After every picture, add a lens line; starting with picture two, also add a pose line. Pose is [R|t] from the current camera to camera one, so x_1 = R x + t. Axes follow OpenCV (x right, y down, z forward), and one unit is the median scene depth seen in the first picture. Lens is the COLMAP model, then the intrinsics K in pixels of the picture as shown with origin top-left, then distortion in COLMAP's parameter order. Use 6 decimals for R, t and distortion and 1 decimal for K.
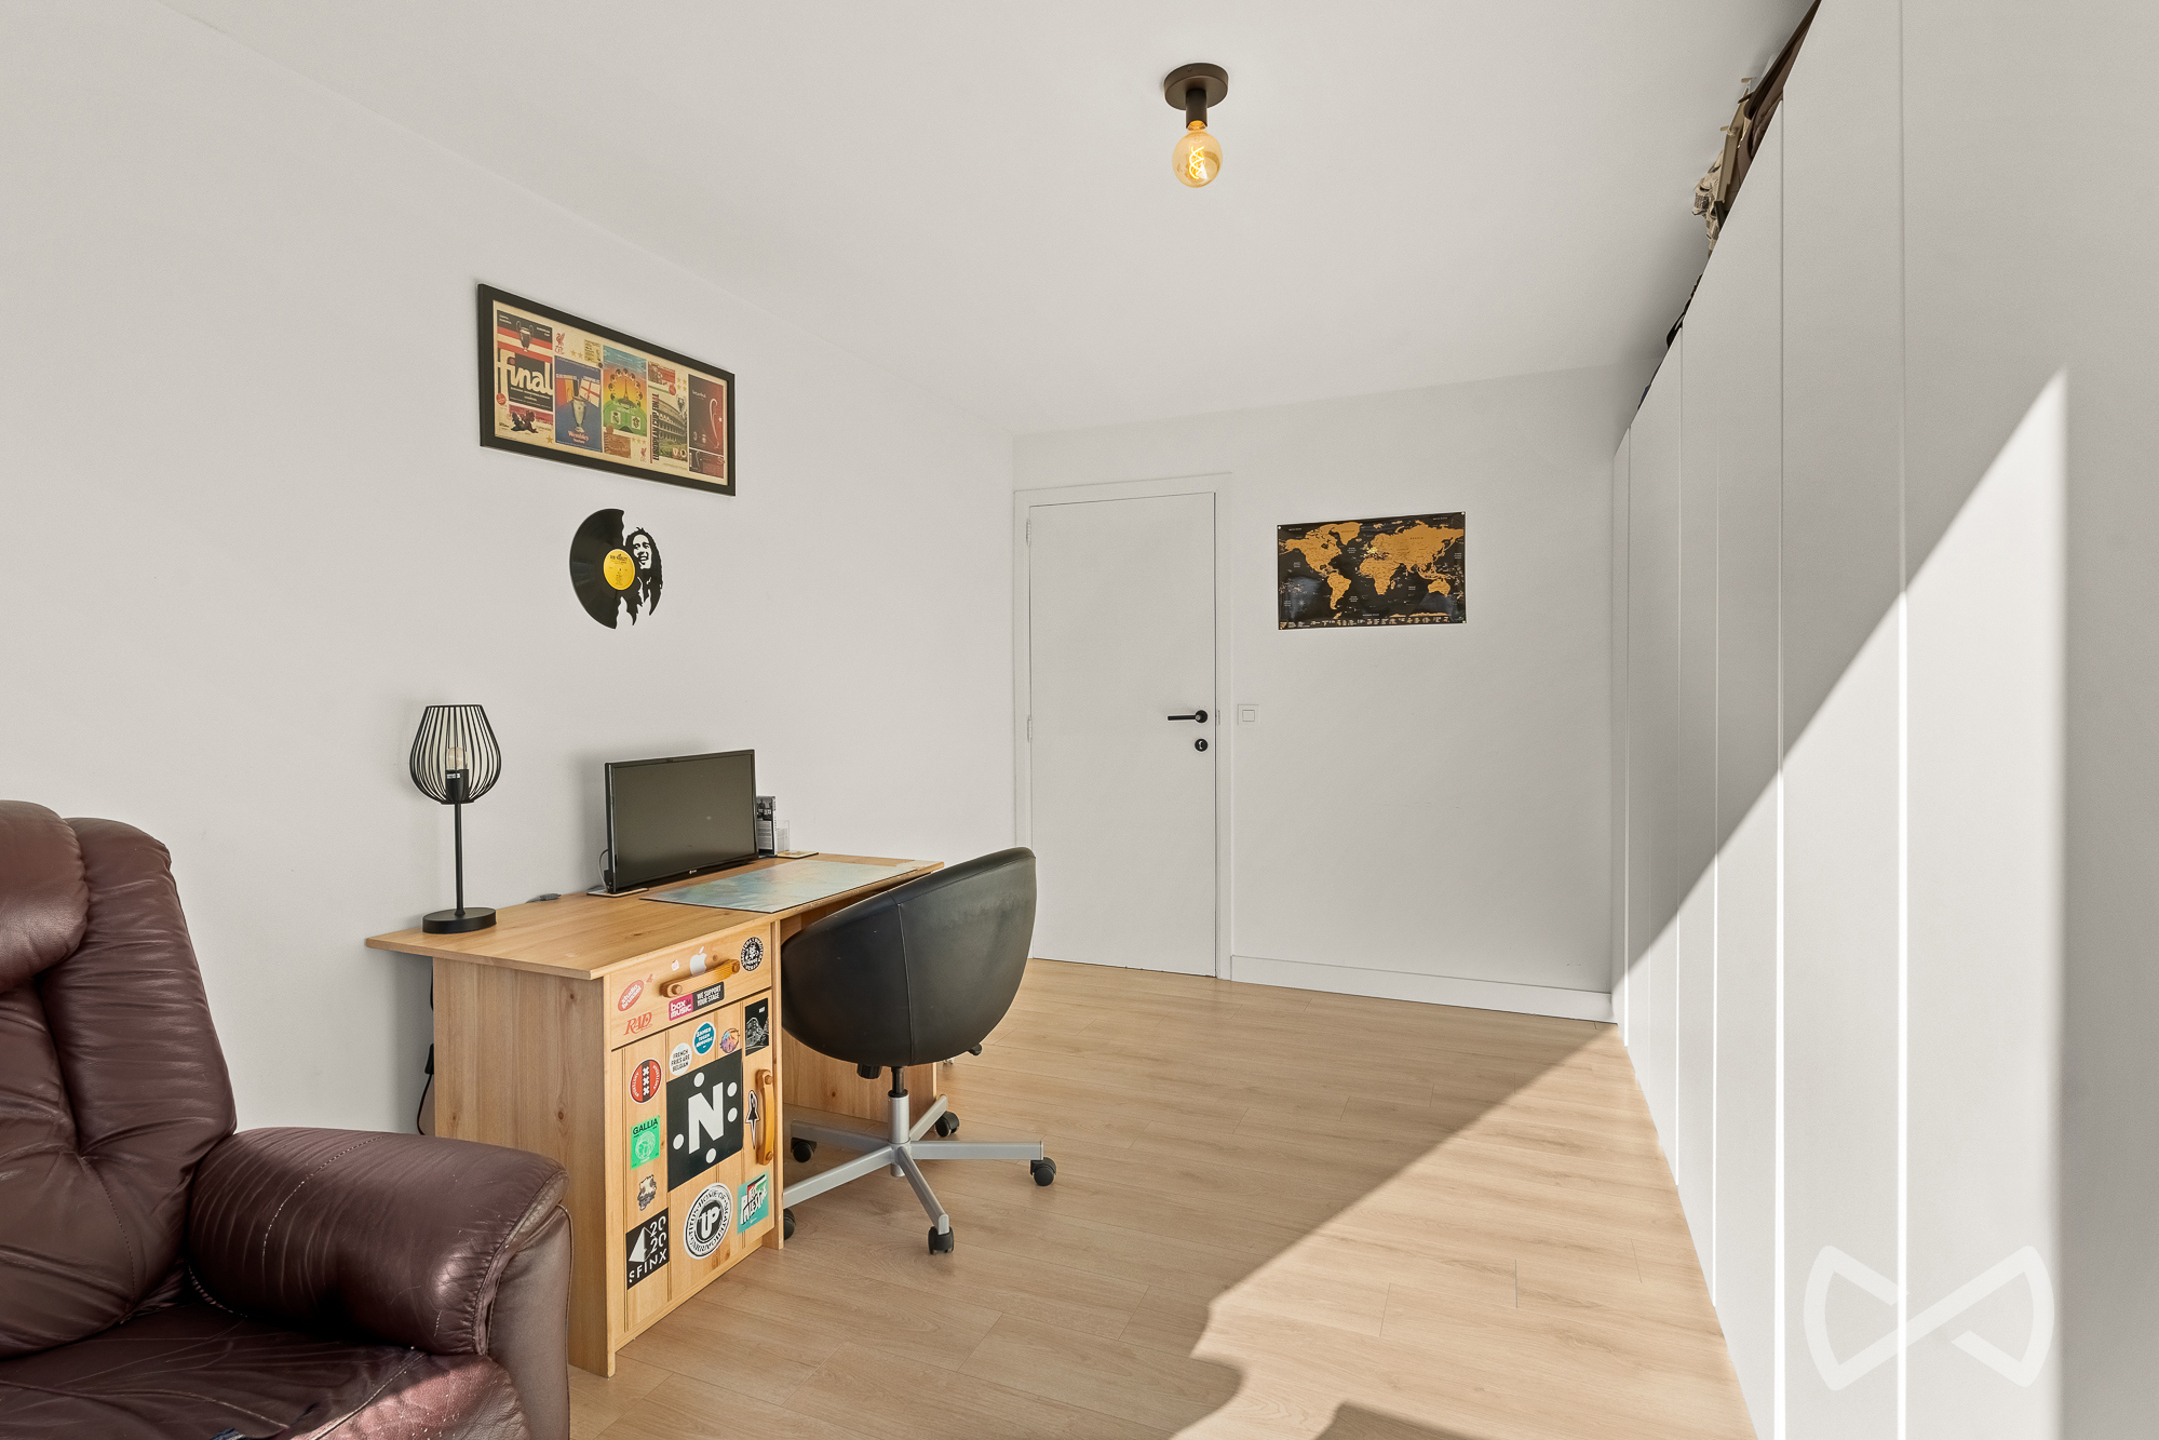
lens RADIAL K [[1086.3, 0, 1006.6], [0, 1086.3, 723.5], [0, 0, 1]] dist [0.001785, 0.000154]
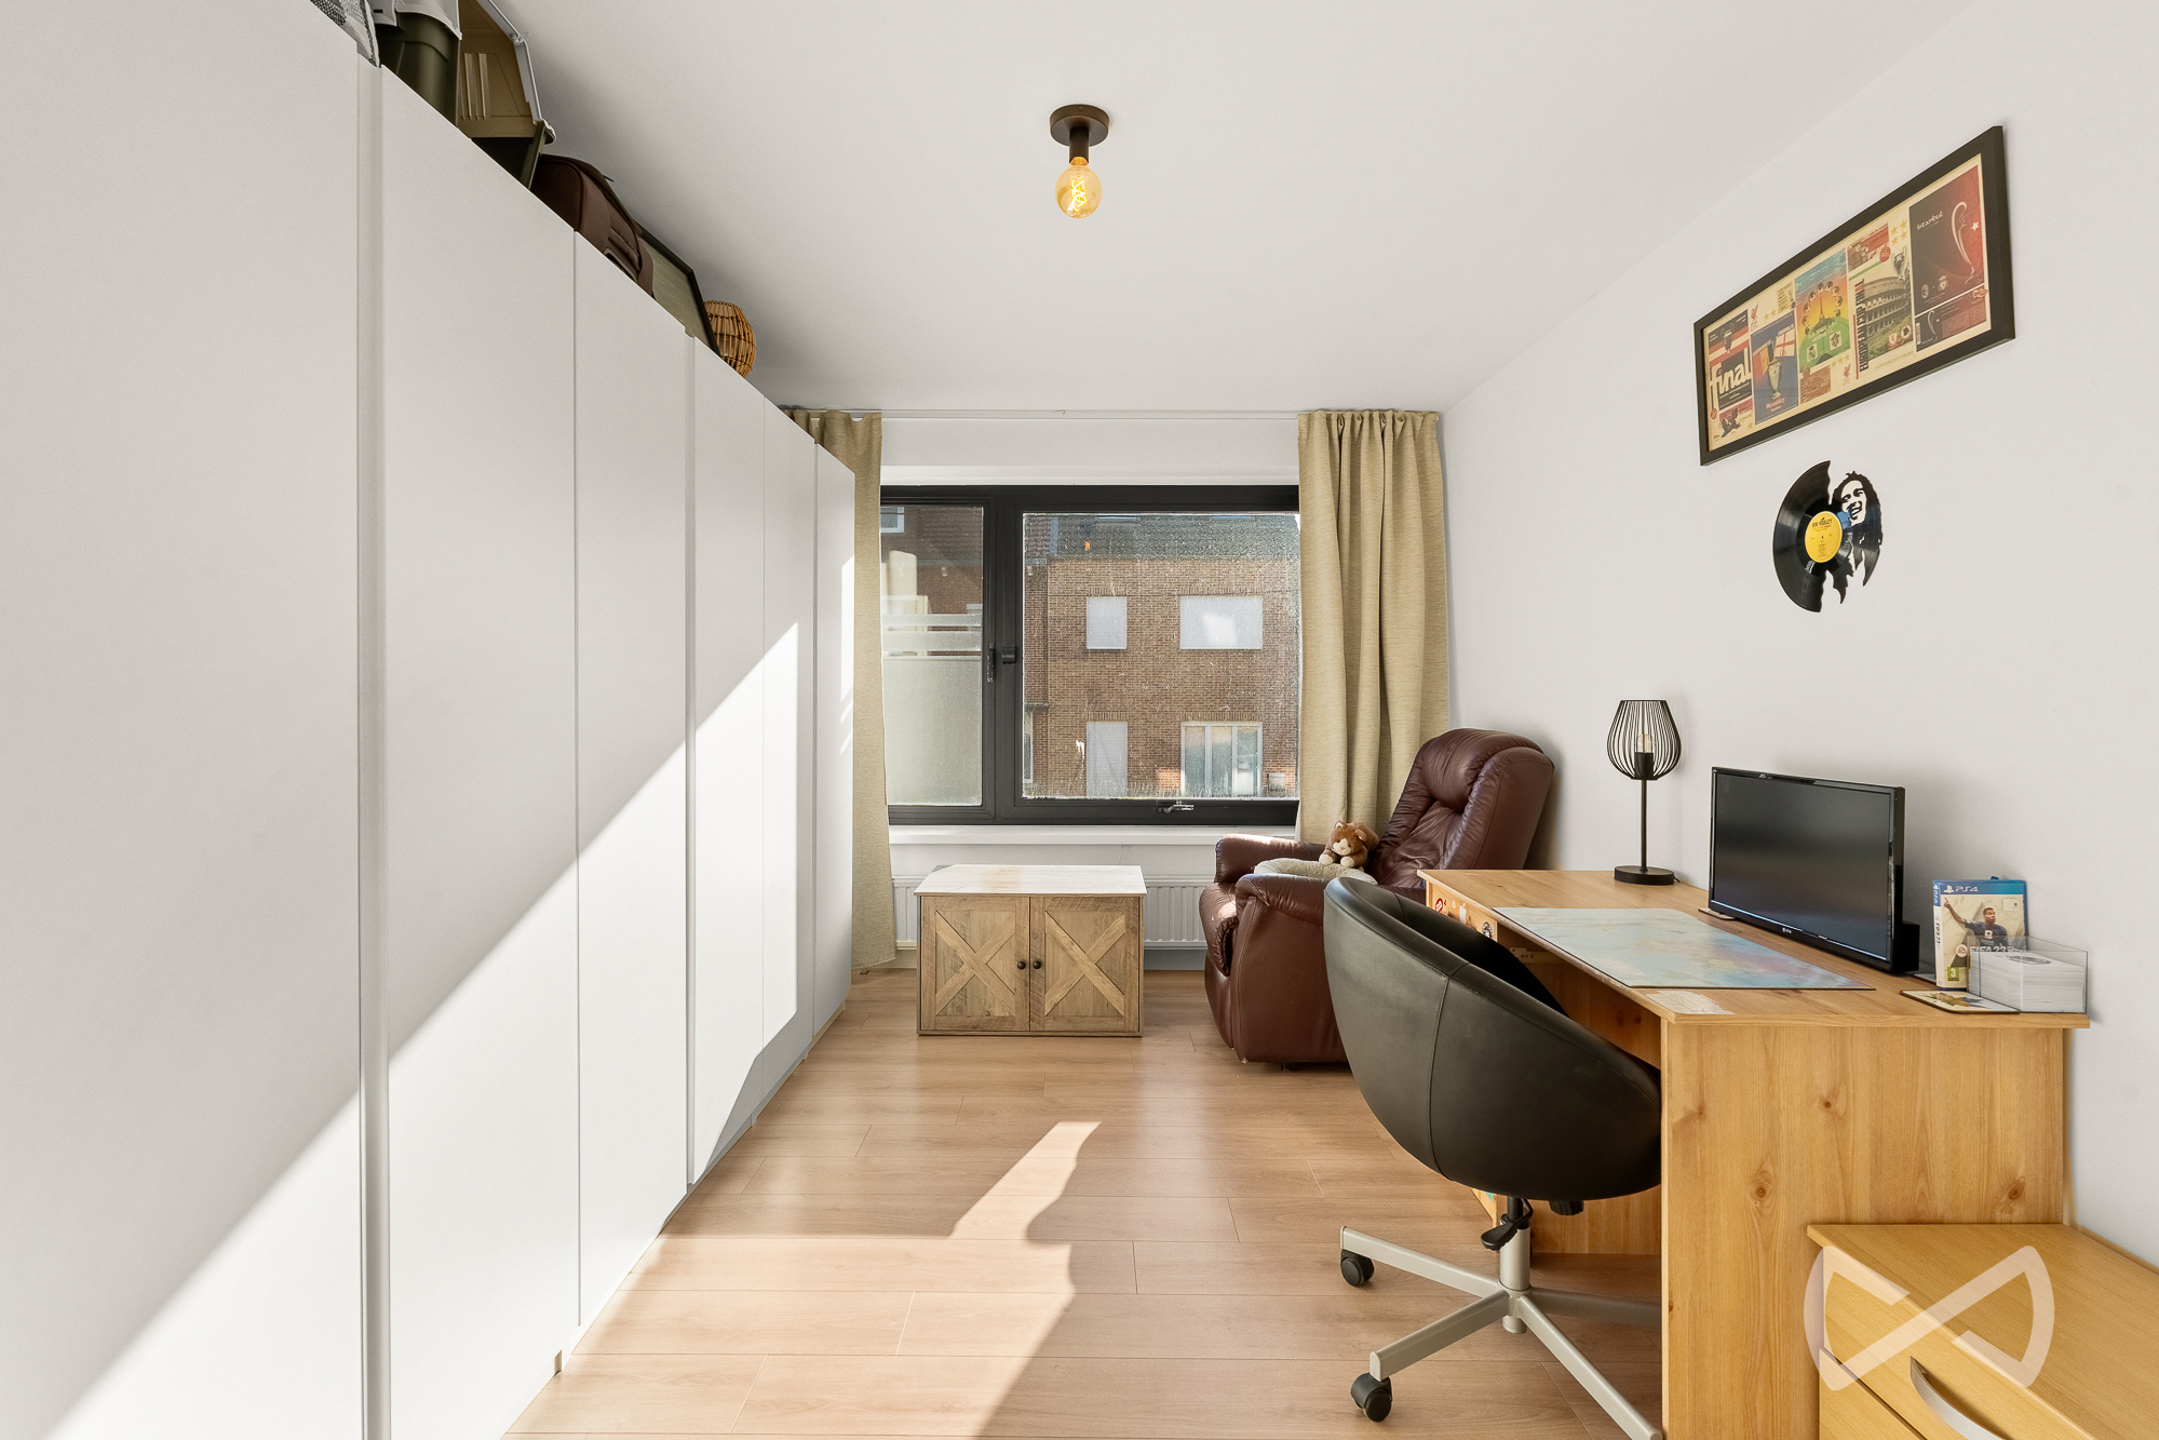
lens RADIAL K [[998.5, 0, 1093.5], [0, 998.5, 682.3], [0, 0, 1]] dist [-0.000573, 0.000057]
pose [[-0.903788, 0.008453, -0.427897, 0.450546], [-0.002112, 0.999705, 0.024211, -0.052555], [0.427976, 0.022785, -0.903503, 1.460745]]
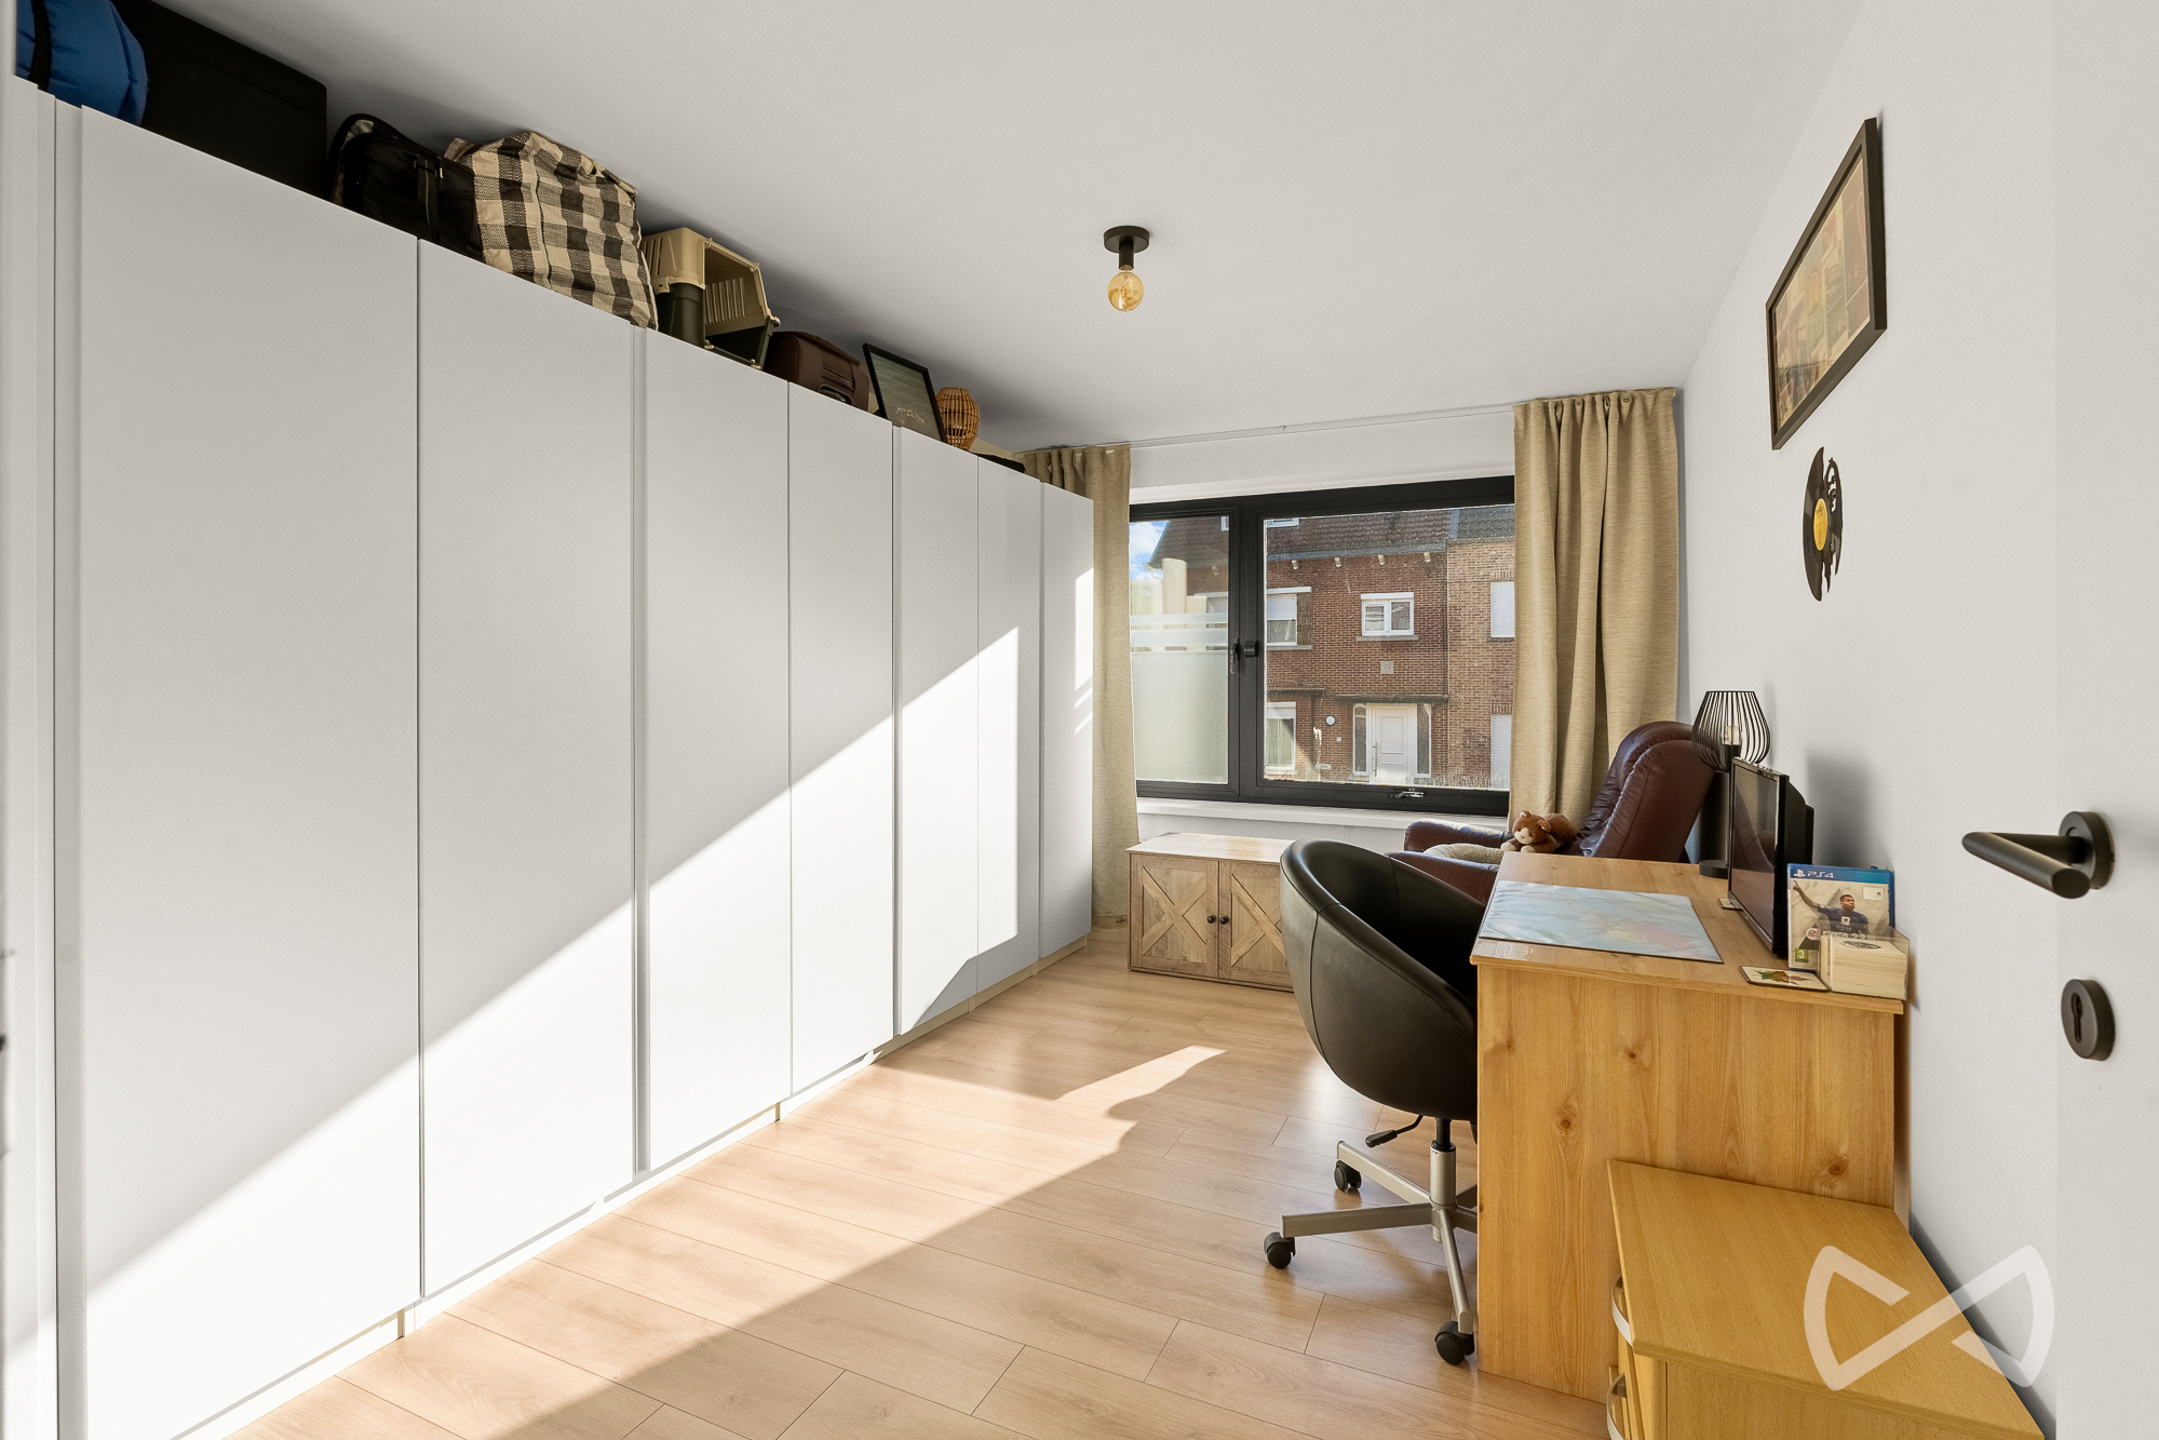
lens RADIAL K [[1002.3, 0, 1086.6], [0, 1002.3, 666.2], [0, 0, 1]] dist [-0.002975, -0.000251]
pose [[-0.999824, 0.009575, -0.016146, 0.189161], [0.009325, 0.999836, 0.015496, -0.056890], [0.016292, 0.015343, -0.999750, 1.744768]]
